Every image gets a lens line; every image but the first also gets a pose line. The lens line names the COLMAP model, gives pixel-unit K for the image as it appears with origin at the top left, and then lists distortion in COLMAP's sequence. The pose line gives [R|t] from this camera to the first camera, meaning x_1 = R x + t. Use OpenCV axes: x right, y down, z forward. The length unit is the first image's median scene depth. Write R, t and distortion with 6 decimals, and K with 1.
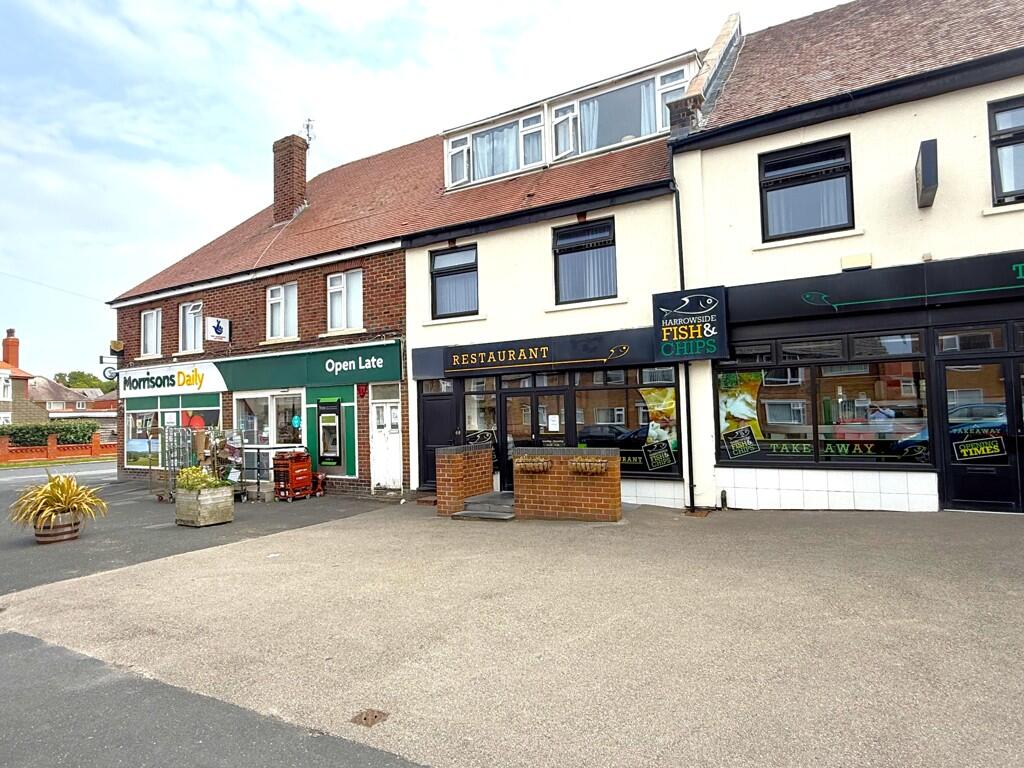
lens RADIAL K [[598.7, 0, 511.8], [0, 598.7, 384.2], [0, 0, 1]] dist [-0.000879, 0.000887]
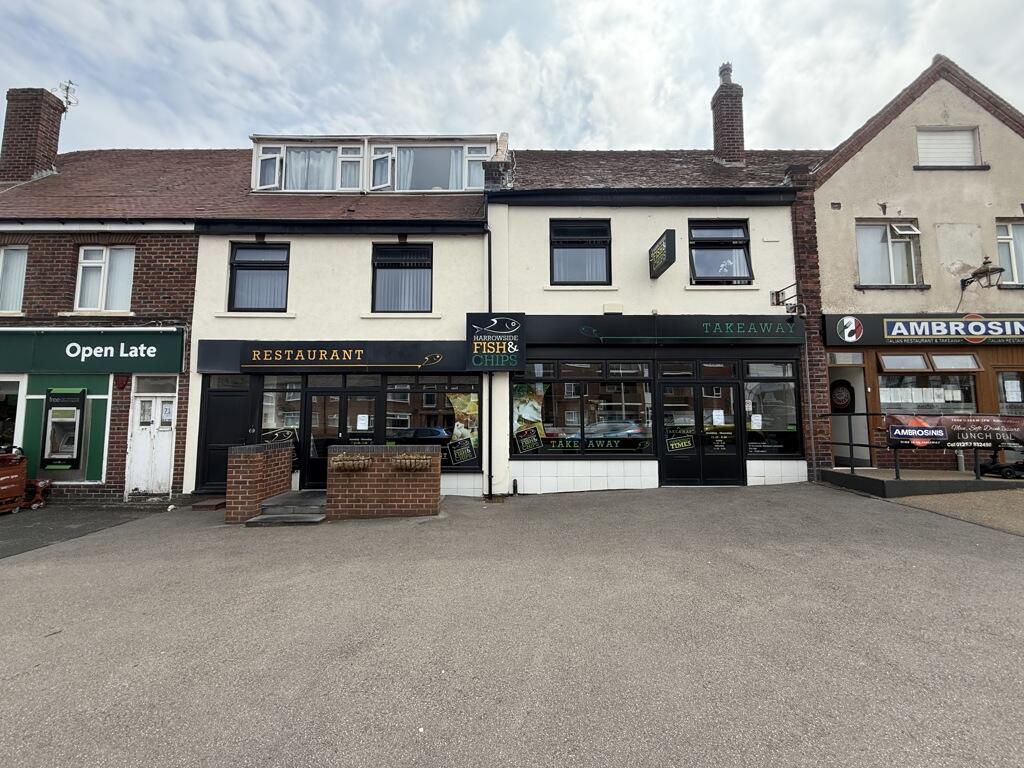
lens RADIAL K [[406.8, 0, 509.9], [0, 406.8, 382.8], [0, 0, 1]] dist [-0.001967, 0.000588]
pose [[0.860731, 0.069649, 0.504272, -0.085670], [-0.045542, 0.997159, -0.059991, 0.031201], [-0.507018, 0.028670, 0.861458, 0.283446]]
